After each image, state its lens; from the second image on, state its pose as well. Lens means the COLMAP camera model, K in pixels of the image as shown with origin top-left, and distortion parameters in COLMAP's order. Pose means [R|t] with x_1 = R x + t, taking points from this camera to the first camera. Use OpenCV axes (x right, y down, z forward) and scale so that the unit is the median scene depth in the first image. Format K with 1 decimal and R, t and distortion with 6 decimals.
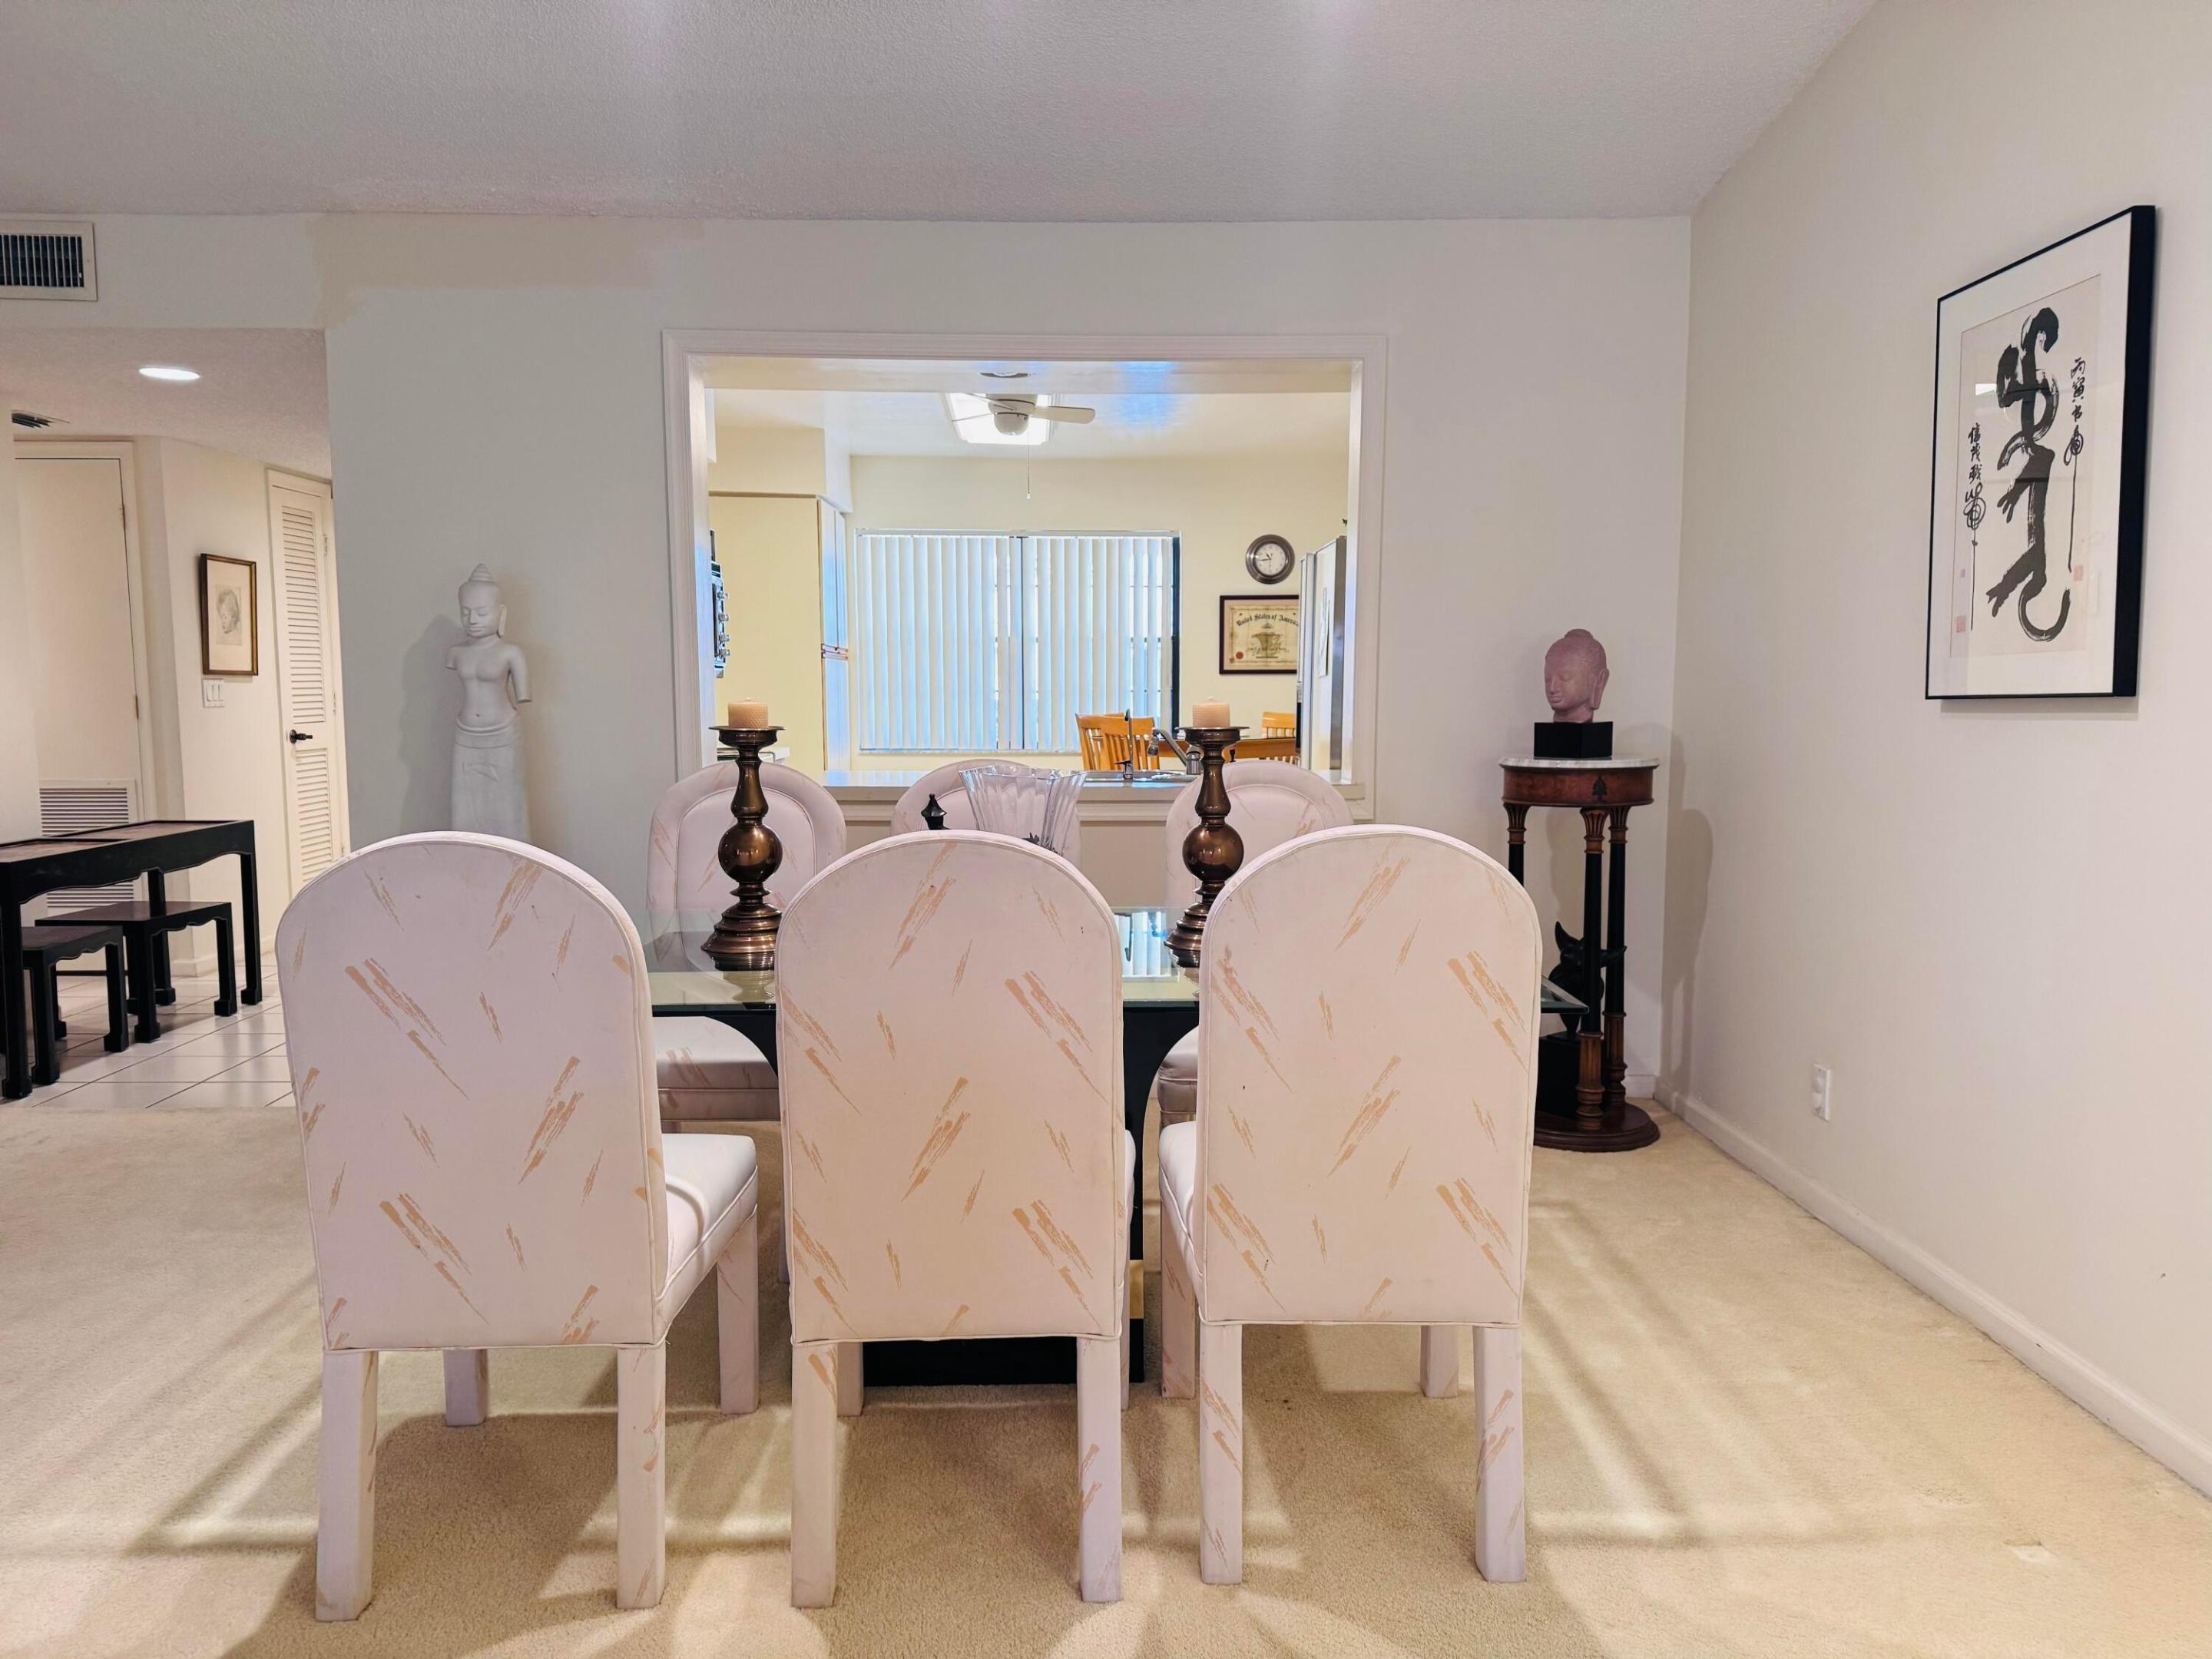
lens RADIAL K [[1552.7, 0, 1108.2], [0, 1552.7, 835.5], [0, 0, 1]] dist [0.040463, -0.041626]
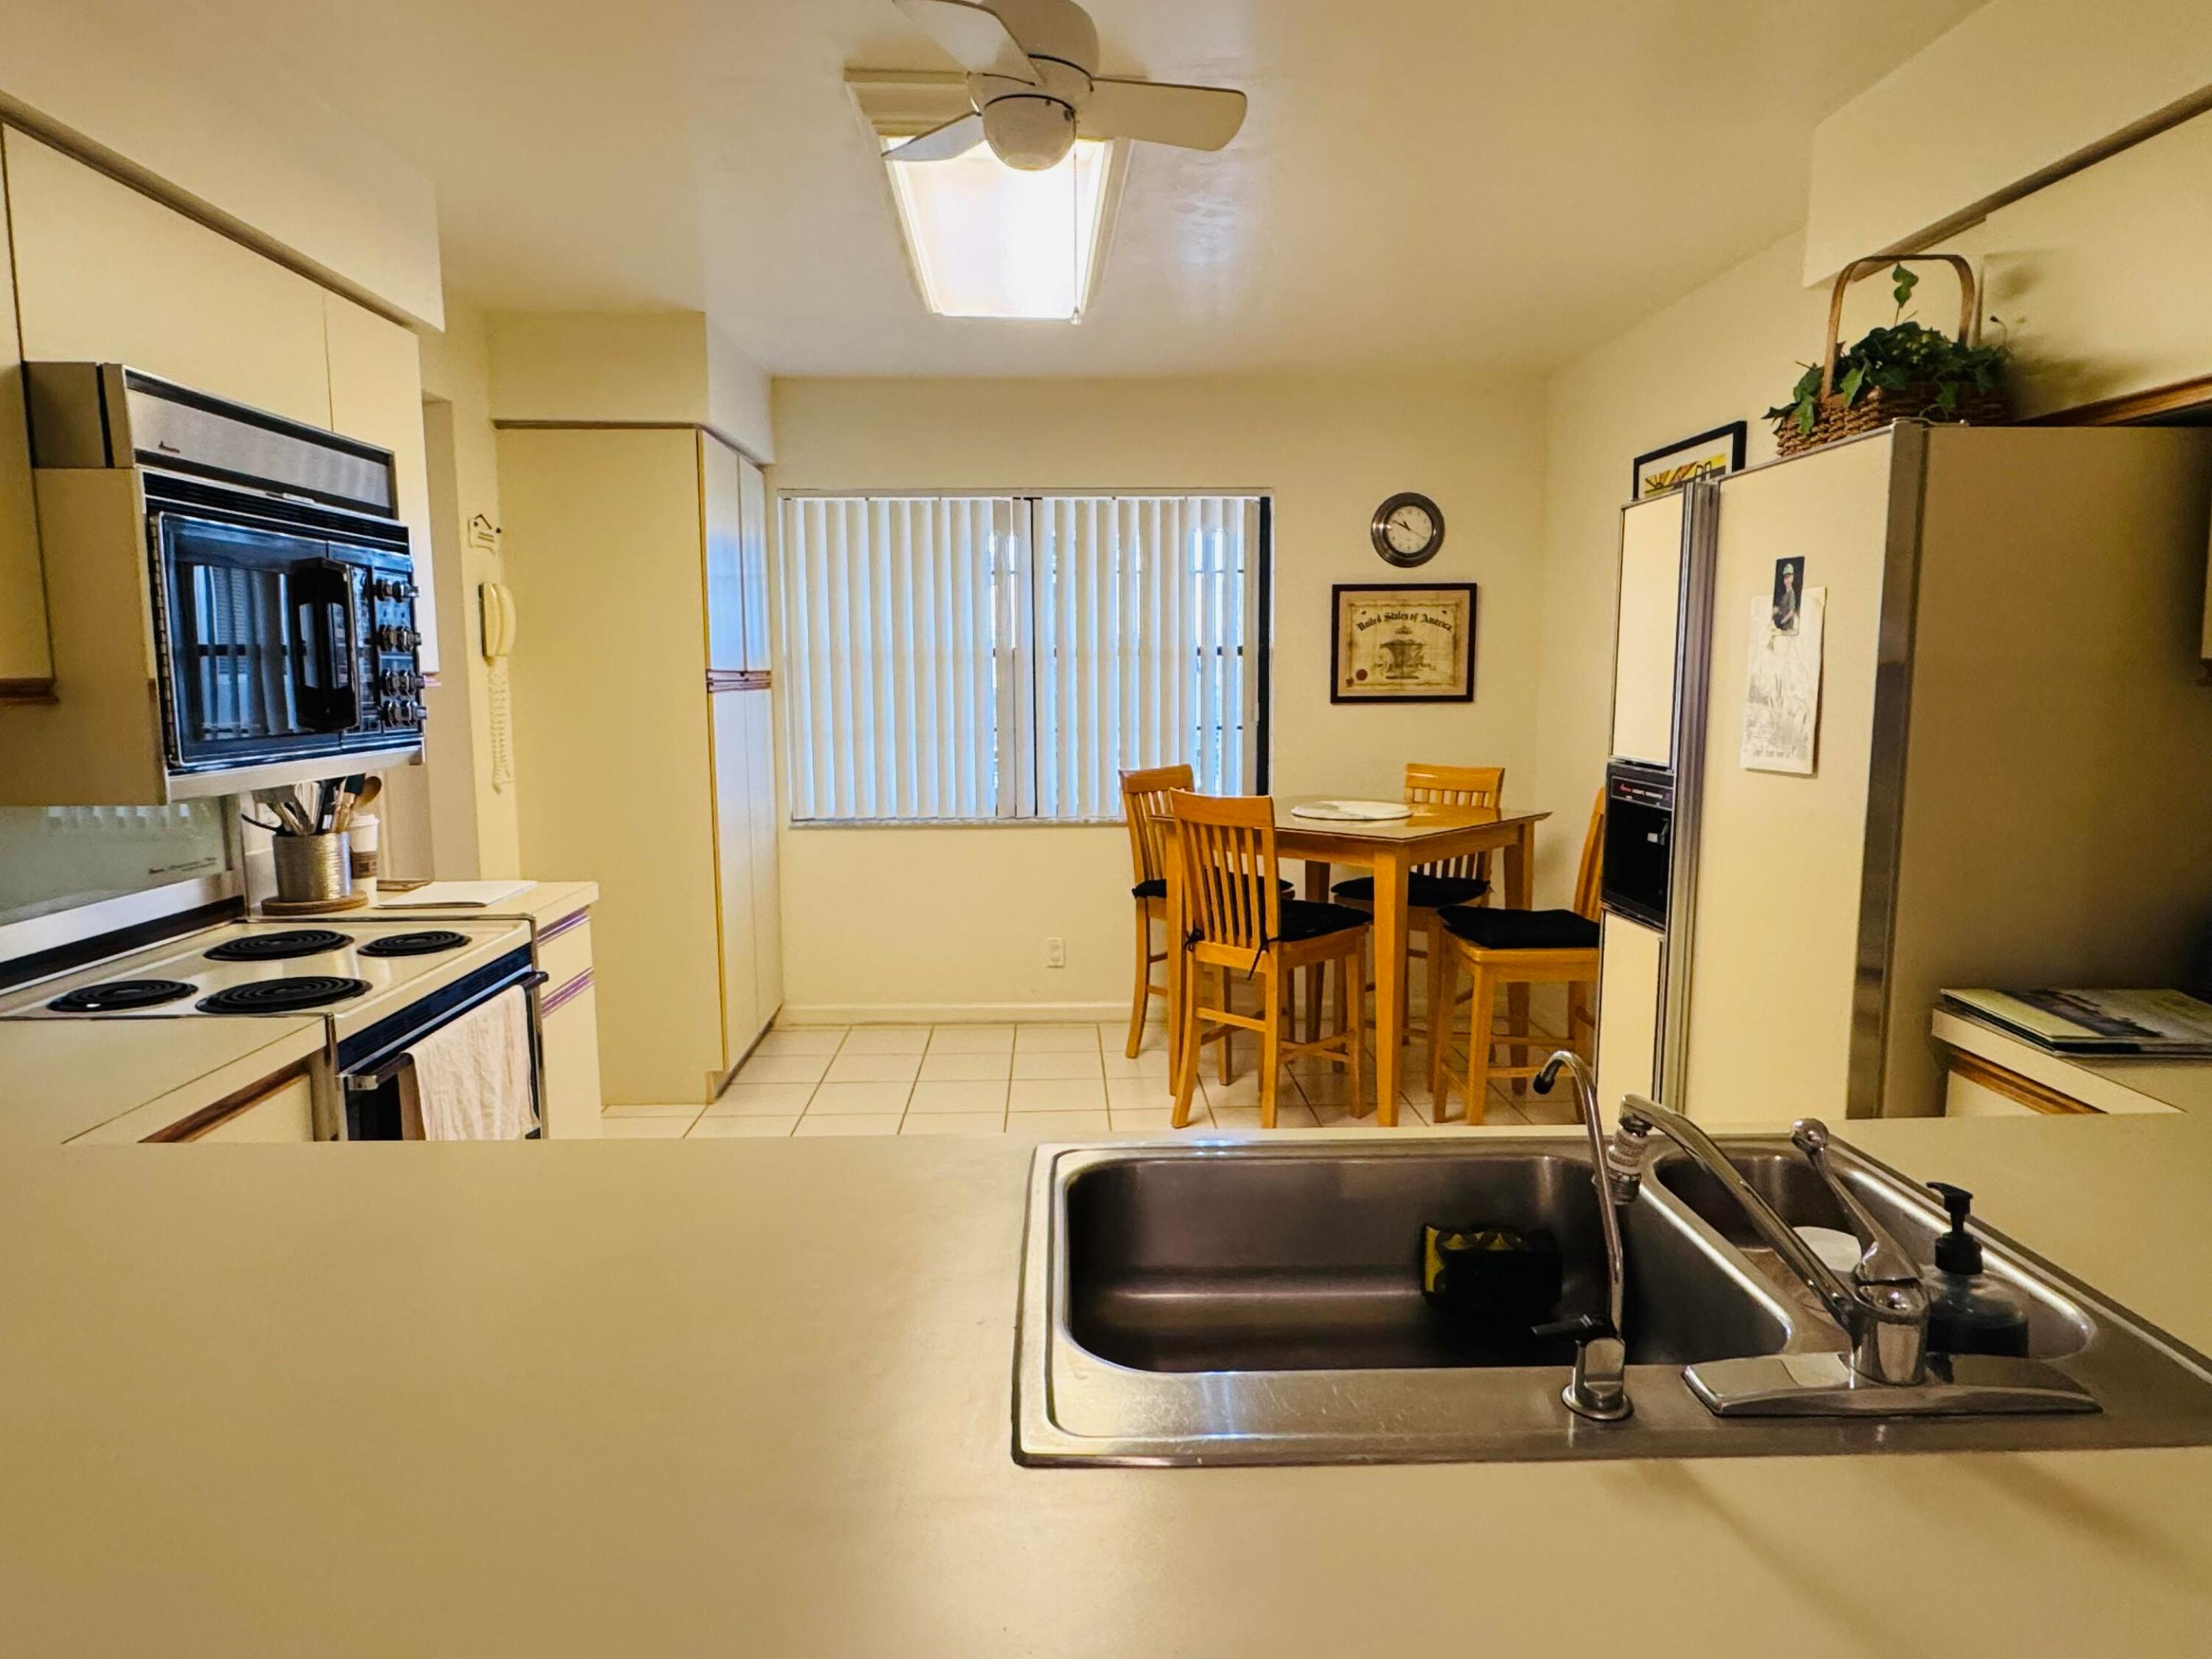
lens RADIAL K [[1345.9, 0, 1103.6], [0, 1345.9, 826.2], [0, 0, 1]] dist [-0.017081, 0.000473]
pose [[0.999848, -0.010349, 0.014000, -0.034499], [0.010073, 0.999757, 0.019616, -0.063918], [-0.014199, -0.019472, 0.999710, 0.427410]]
